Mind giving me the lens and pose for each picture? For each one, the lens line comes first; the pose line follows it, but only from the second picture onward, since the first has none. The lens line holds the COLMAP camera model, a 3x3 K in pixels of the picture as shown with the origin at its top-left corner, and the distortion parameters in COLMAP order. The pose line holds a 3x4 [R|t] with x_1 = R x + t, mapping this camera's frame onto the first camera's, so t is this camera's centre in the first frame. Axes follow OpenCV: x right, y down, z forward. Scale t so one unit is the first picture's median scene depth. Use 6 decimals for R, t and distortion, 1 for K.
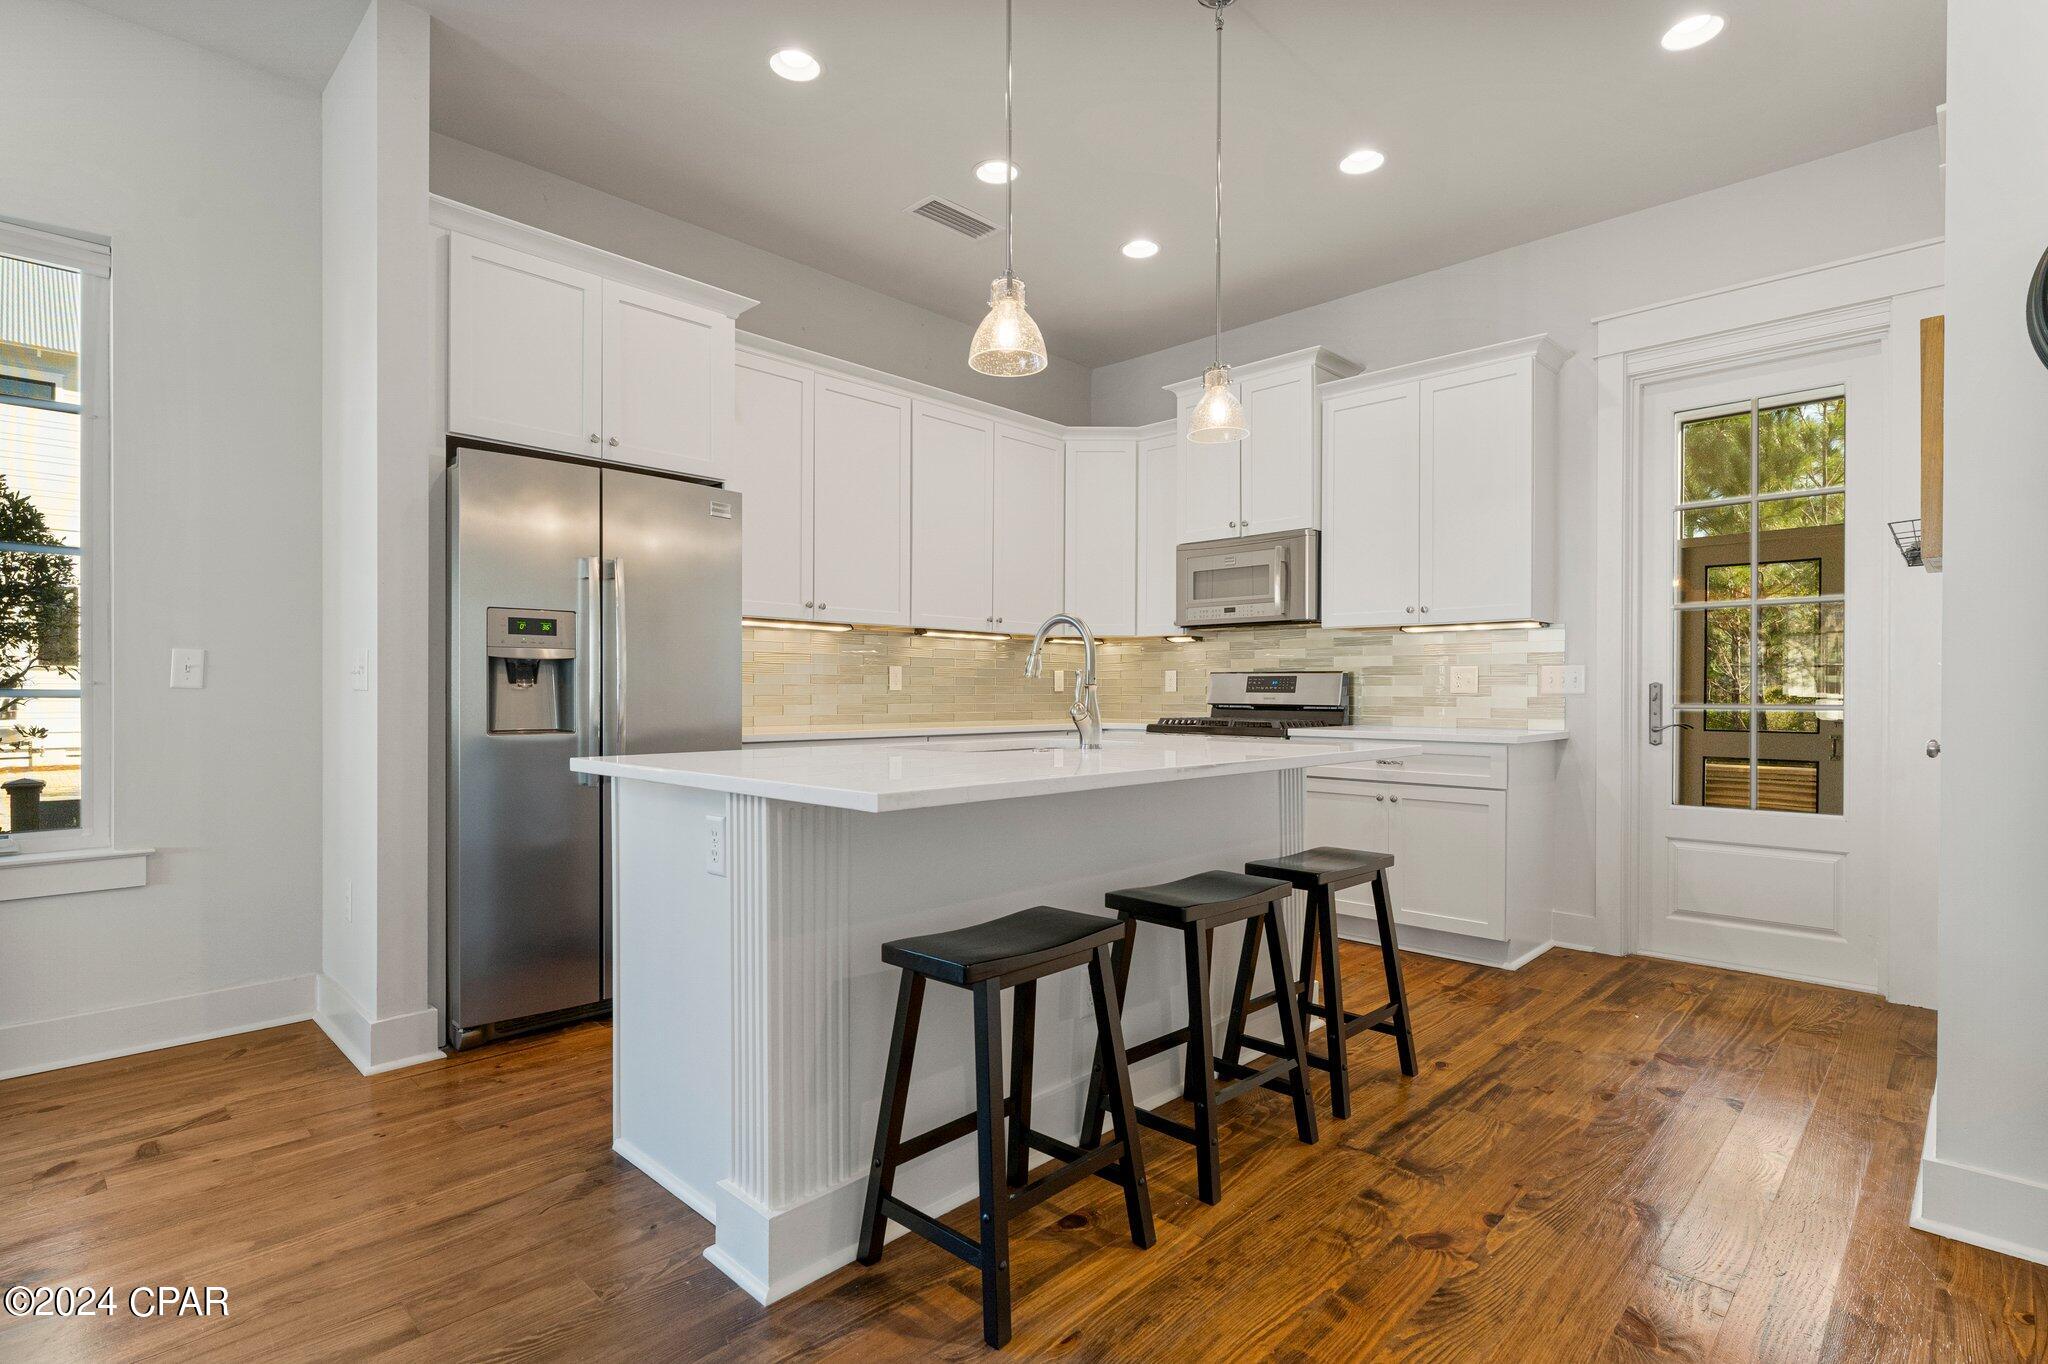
lens RADIAL K [[983.1, 0, 1026.4], [0, 983.1, 694.9], [0, 0, 1]] dist [-0.002022, 0.000521]
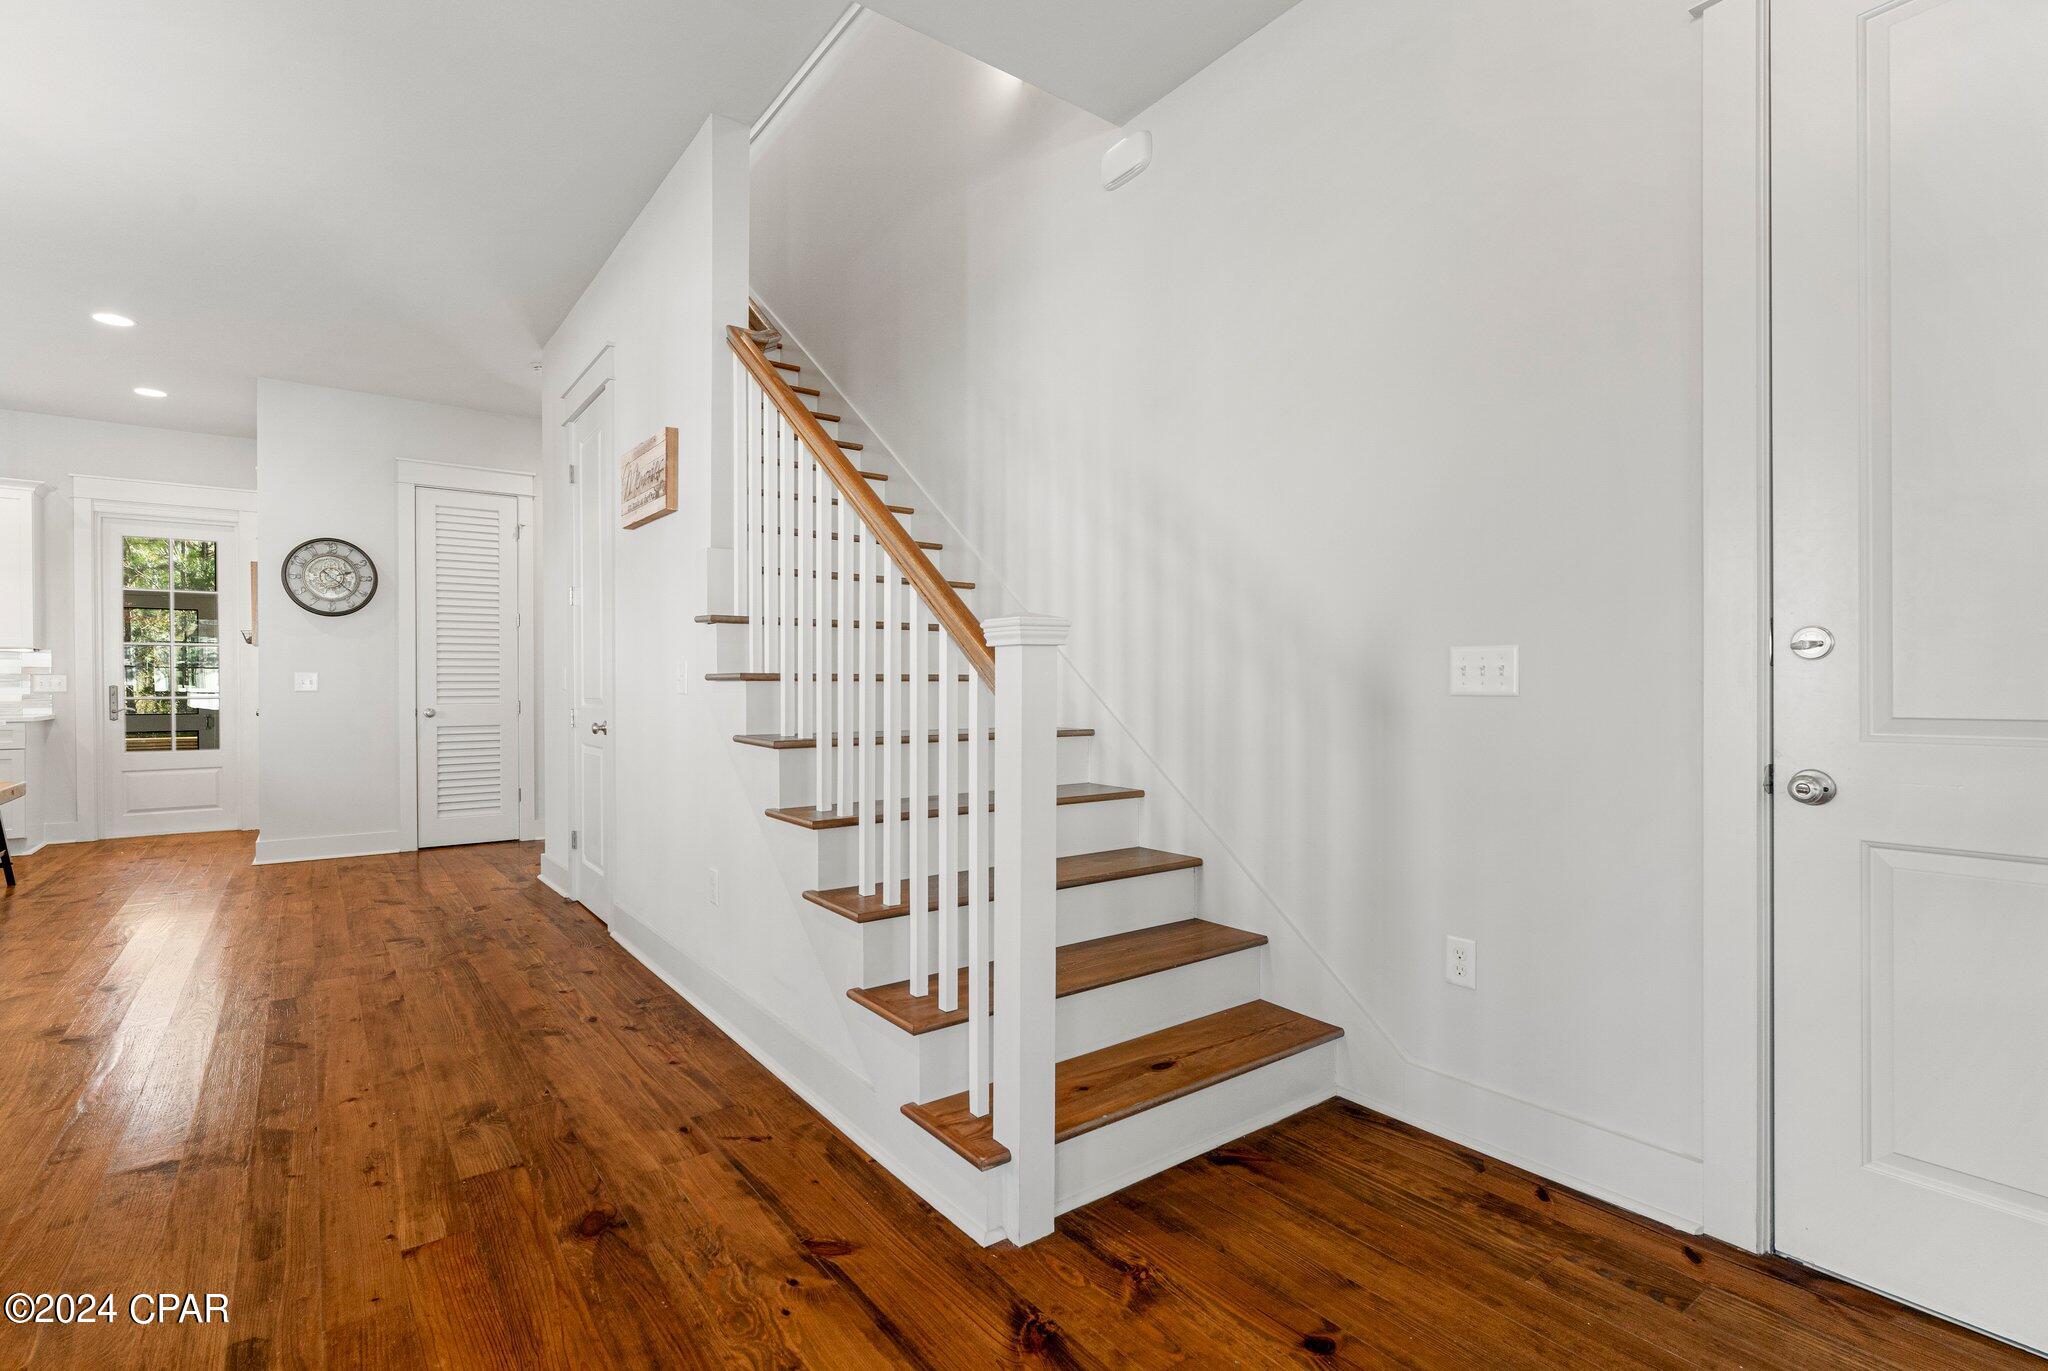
lens RADIAL K [[983.1, 0, 1037.2], [0, 983.1, 695.8], [0, 0, 1]] dist [-0.002022, 0.000521]
pose [[0.161994, -0.010052, 0.986741, -0.852135], [0.011173, 0.999903, 0.008352, 0.010067], [-0.986728, 0.009672, 0.162091, -0.950669]]
